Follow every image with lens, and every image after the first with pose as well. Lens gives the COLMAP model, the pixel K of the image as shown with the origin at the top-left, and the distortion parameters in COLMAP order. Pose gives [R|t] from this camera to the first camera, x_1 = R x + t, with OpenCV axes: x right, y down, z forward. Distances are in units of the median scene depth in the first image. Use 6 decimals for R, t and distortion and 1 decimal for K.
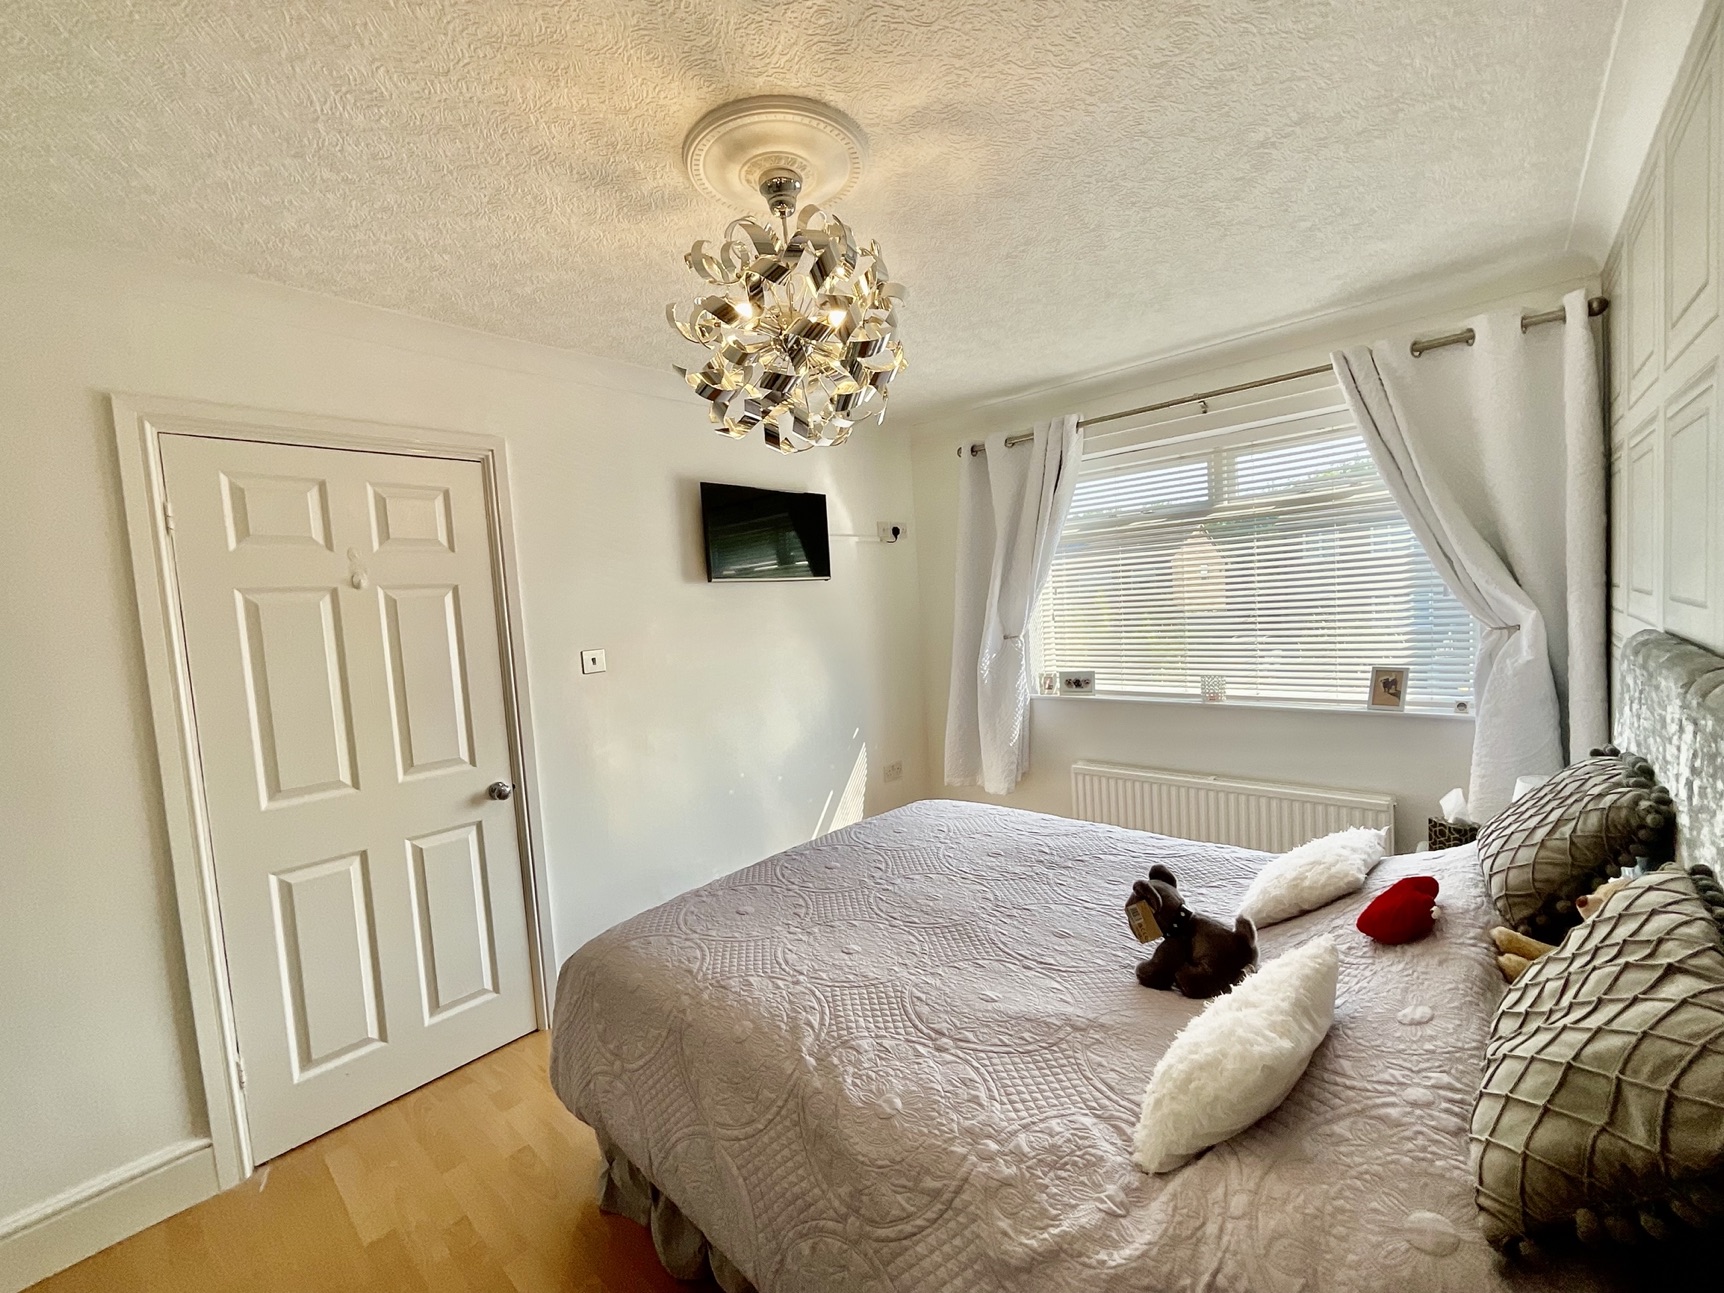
lens RADIAL K [[692.9, 0, 860.7], [0, 692.9, 640.5], [0, 0, 1]] dist [-0.000112, -0.000903]
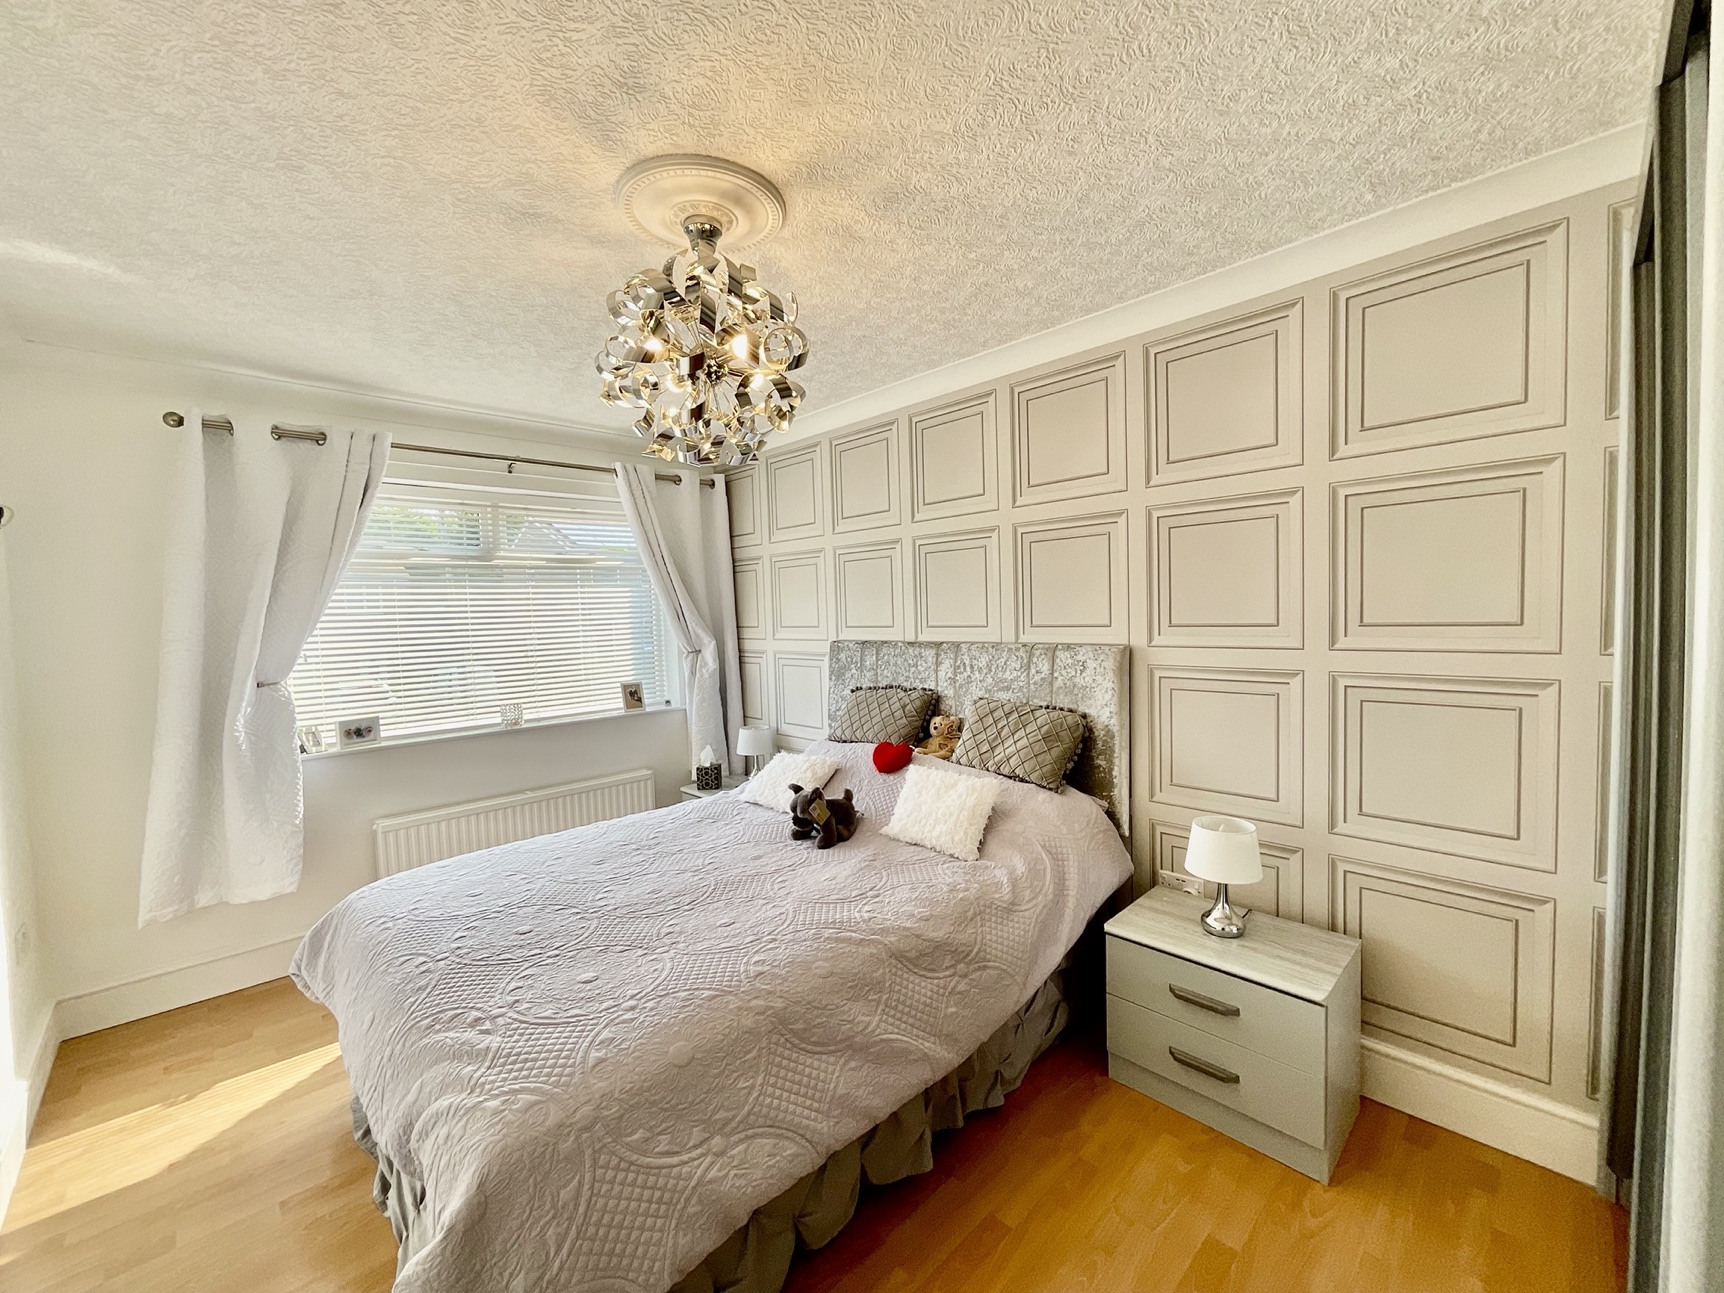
lens RADIAL K [[692.9, 0, 860.6], [0, 692.9, 637.5], [0, 0, 1]] dist [-0.000112, -0.000903]
pose [[0.084725, 0.022676, 0.996146, -0.645736], [0.082346, 0.996162, -0.029680, 0.026770], [-0.992996, 0.084543, 0.082532, 0.386987]]
